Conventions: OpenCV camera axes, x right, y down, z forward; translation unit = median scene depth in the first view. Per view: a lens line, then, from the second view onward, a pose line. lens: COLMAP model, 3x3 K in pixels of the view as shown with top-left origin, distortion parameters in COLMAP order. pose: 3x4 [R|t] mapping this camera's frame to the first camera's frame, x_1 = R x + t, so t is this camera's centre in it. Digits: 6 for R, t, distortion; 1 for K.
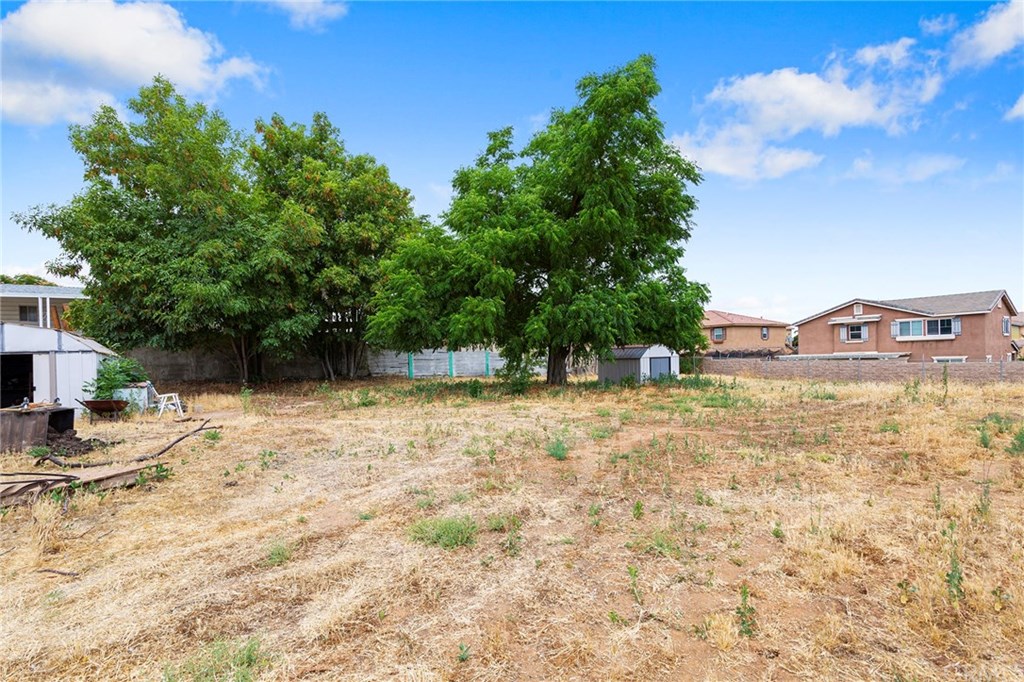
lens RADIAL K [[497.5, 0, 516.6], [0, 497.5, 363.7], [0, 0, 1]] dist [0.000754, 0.000242]
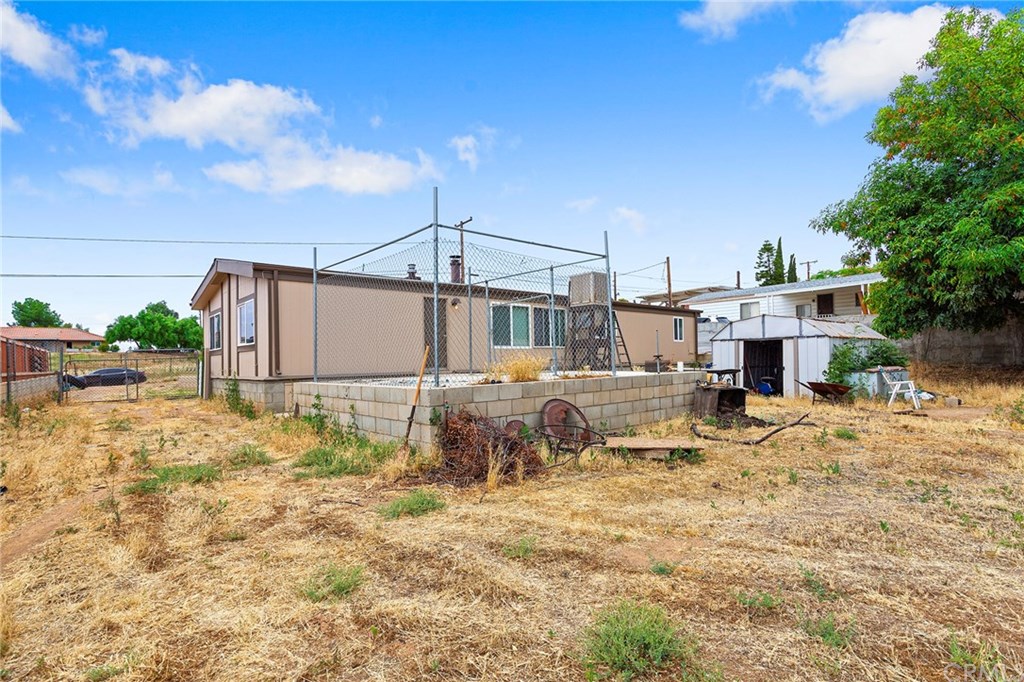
lens RADIAL K [[485.6, 0, 505.9], [0, 485.6, 348.3], [0, 0, 1]] dist [0.002737, 0.000708]
pose [[0.059544, 0.010237, -0.998173, 0.142831], [0.006563, 0.999922, 0.010646, -0.013500], [0.998204, -0.007185, 0.059472, 0.243306]]
